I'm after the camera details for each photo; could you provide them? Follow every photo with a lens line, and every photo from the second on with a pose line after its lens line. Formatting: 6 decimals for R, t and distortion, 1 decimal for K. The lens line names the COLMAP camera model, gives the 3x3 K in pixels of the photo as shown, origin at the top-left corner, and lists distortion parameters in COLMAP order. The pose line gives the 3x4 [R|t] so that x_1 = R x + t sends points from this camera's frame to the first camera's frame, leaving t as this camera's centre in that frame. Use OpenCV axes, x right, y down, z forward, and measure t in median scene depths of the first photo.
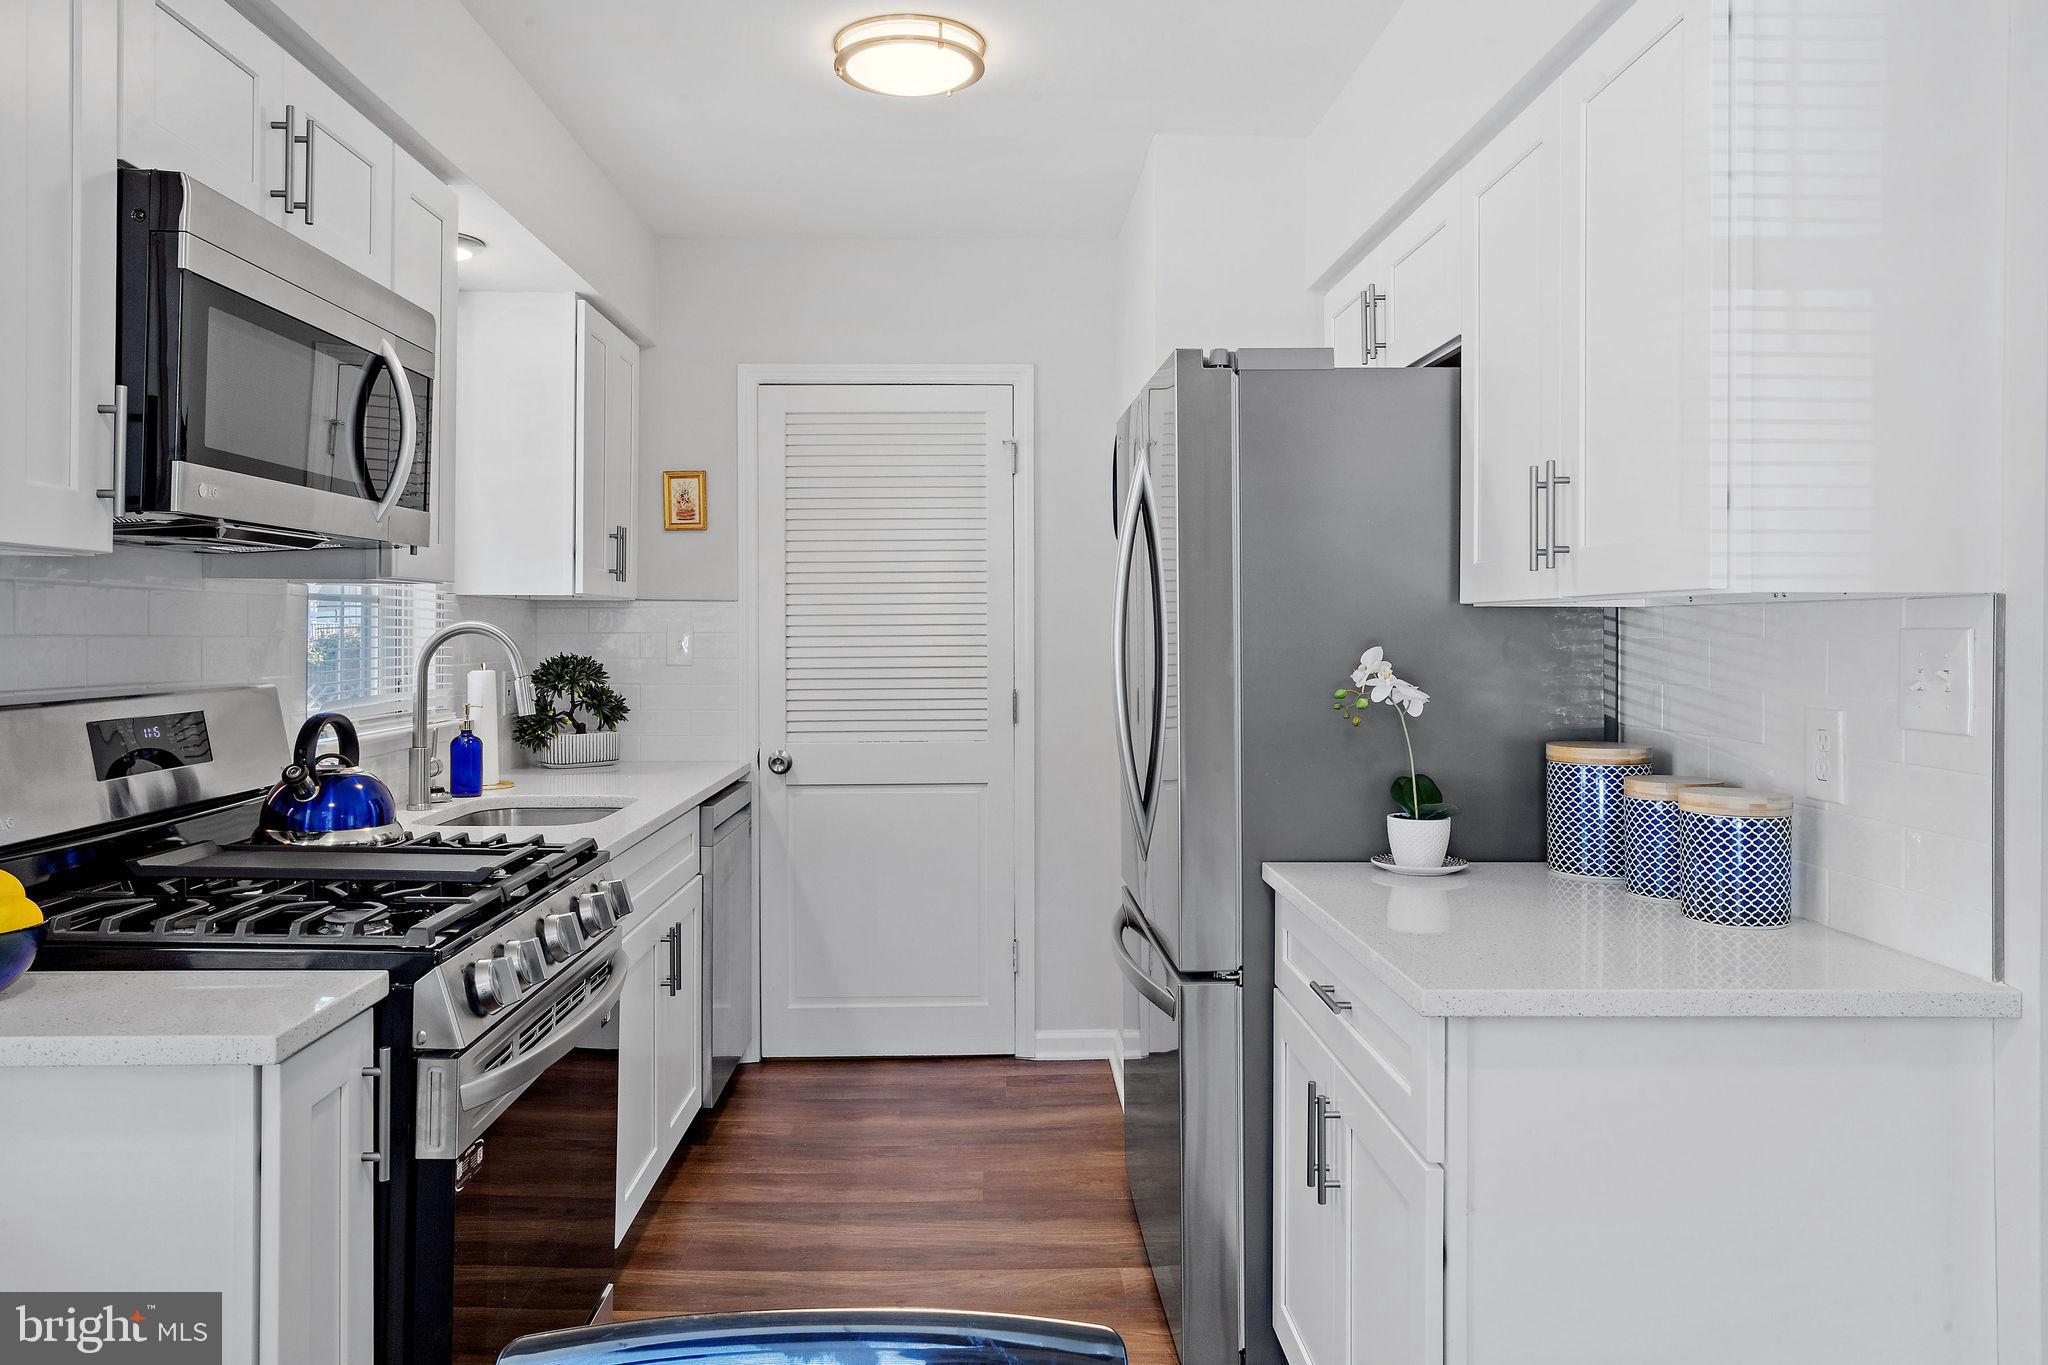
lens RADIAL K [[1451.1, 0, 971.1], [0, 1451.1, 636.4], [0, 0, 1]] dist [0.006403, -0.000588]
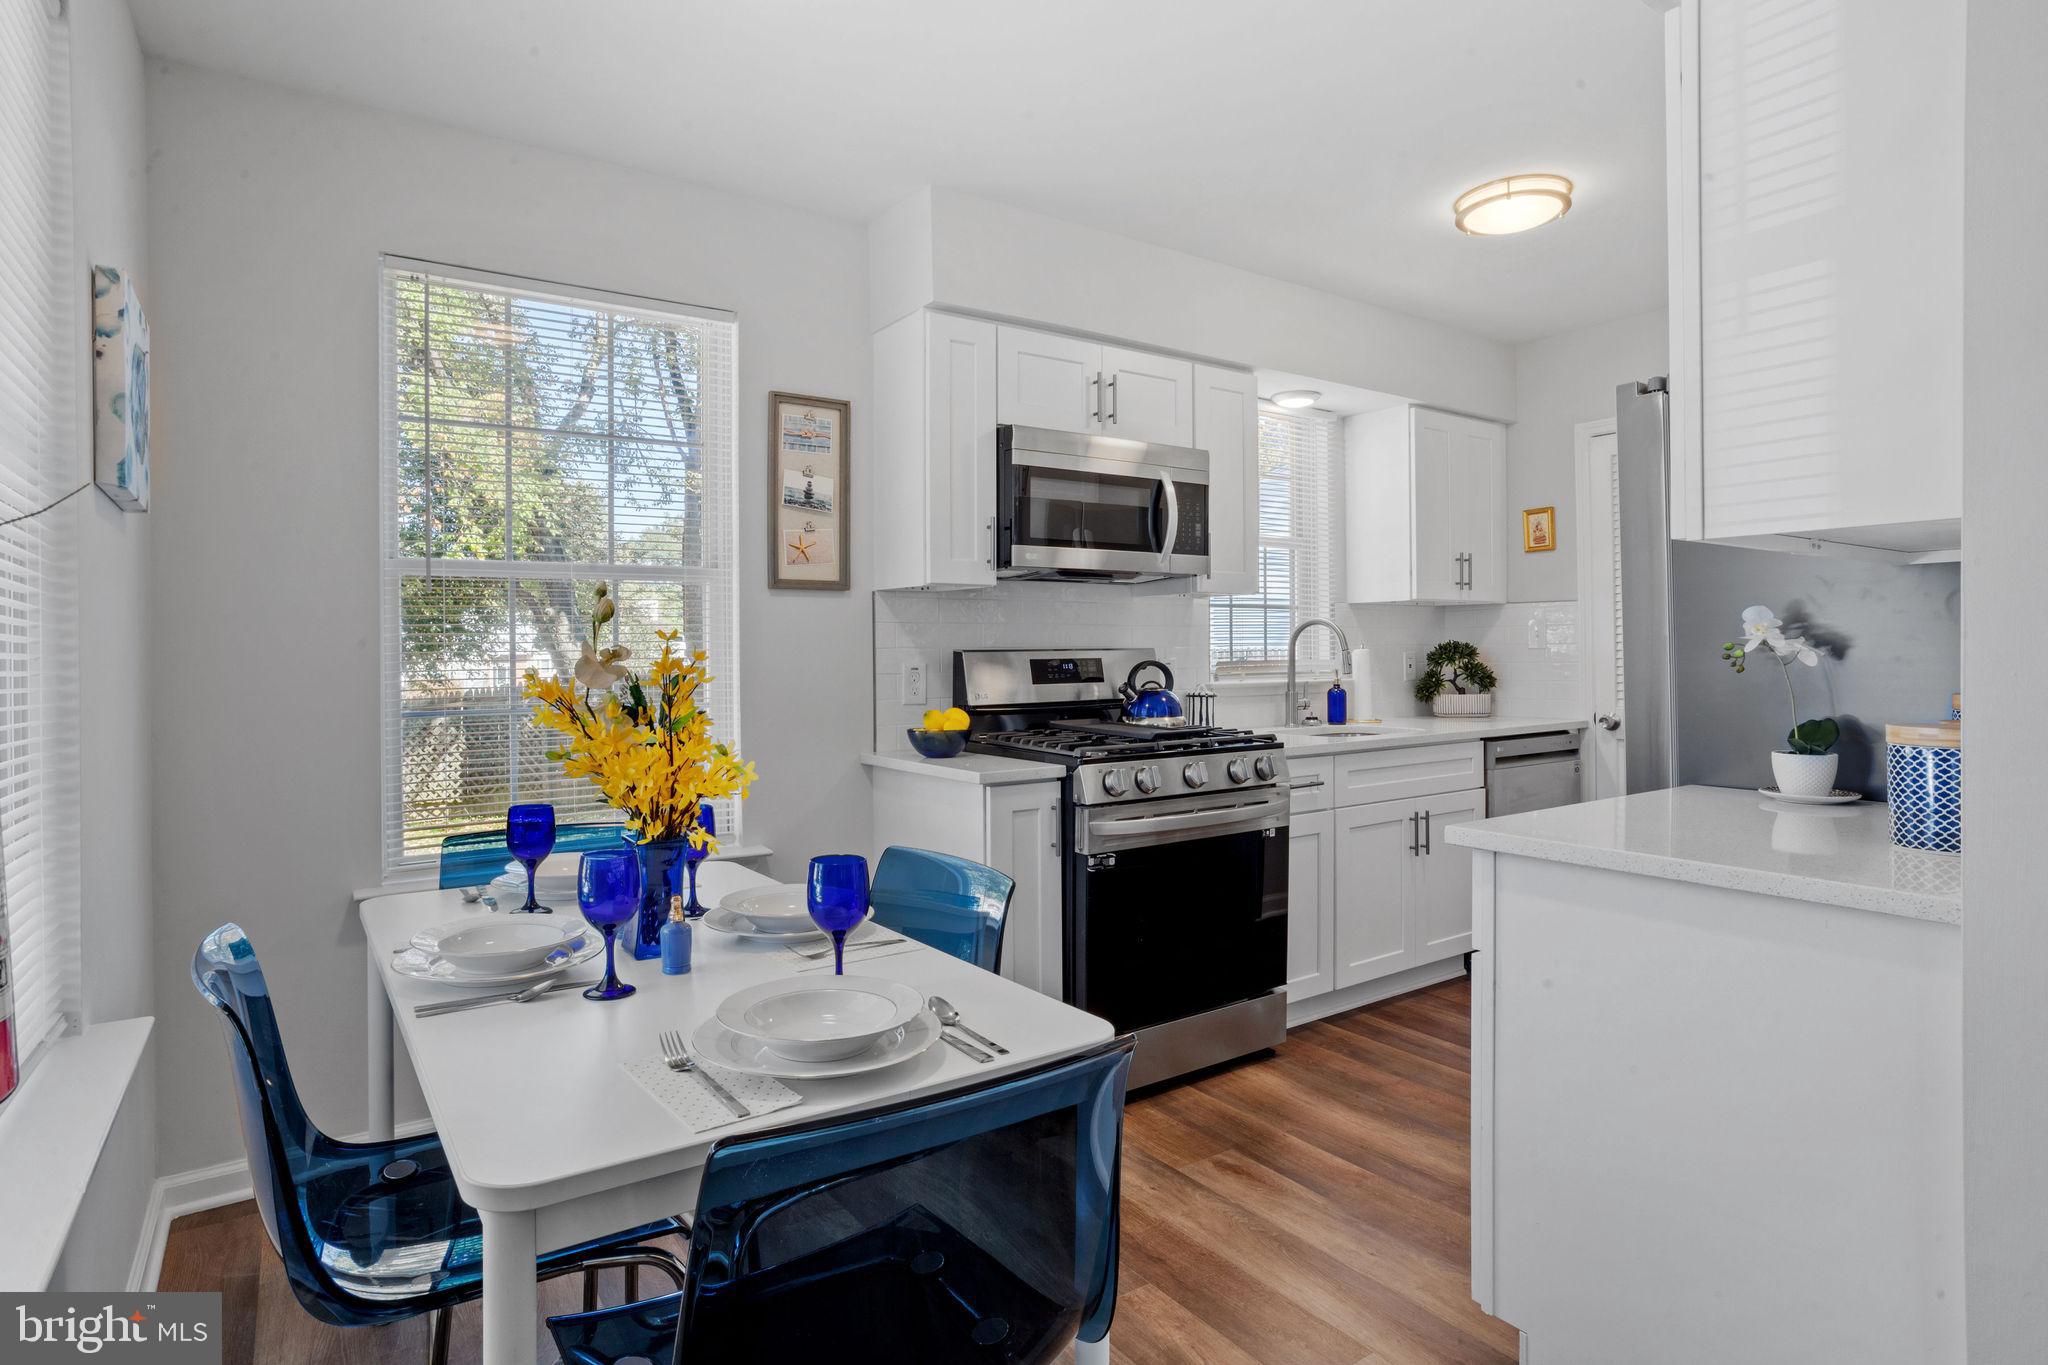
lens RADIAL K [[1102.0, 0, 1008.3], [0, 1102.0, 664.5], [0, 0, 1]] dist [-0.045961, 0.027792]
pose [[0.573877, 0.007148, -0.818910, 0.624324], [0.003561, 0.999931, 0.011223, 0.036479], [0.818934, -0.009357, 0.573812, -0.030875]]
